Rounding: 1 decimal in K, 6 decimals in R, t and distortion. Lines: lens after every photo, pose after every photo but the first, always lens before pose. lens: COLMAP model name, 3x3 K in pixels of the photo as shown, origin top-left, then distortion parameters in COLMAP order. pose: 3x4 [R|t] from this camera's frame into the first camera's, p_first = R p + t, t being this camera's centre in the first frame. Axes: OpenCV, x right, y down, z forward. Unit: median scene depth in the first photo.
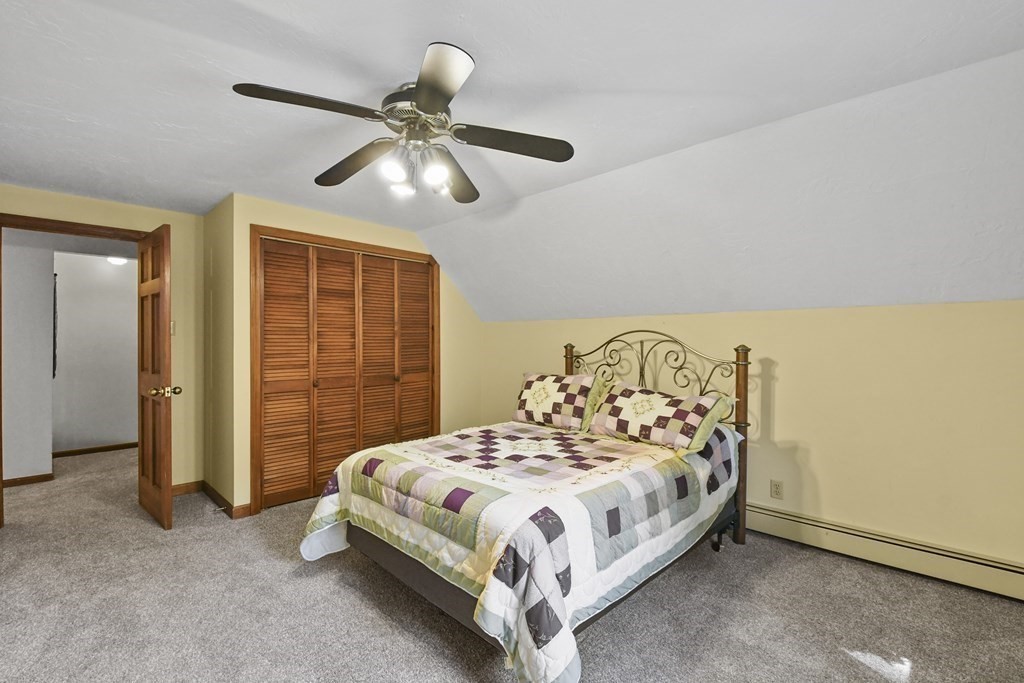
lens RADIAL K [[448.8, 0, 515.0], [0, 448.8, 341.1], [0, 0, 1]] dist [0.015349, -0.013264]
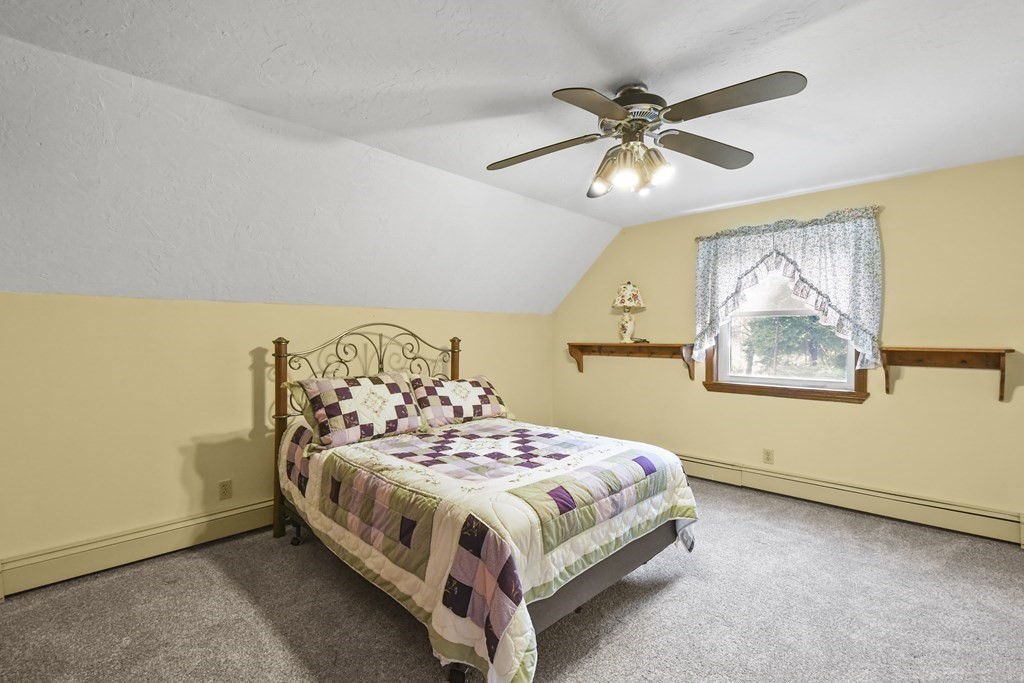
lens RADIAL K [[448.8, 0, 514.6], [0, 448.8, 342.5], [0, 0, 1]] dist [0.015349, -0.013264]
pose [[0.002633, -0.021263, 0.999770, -0.811858], [-0.003831, 0.999766, 0.021273, -0.004083], [-0.999989, -0.003886, 0.002551, 0.813033]]
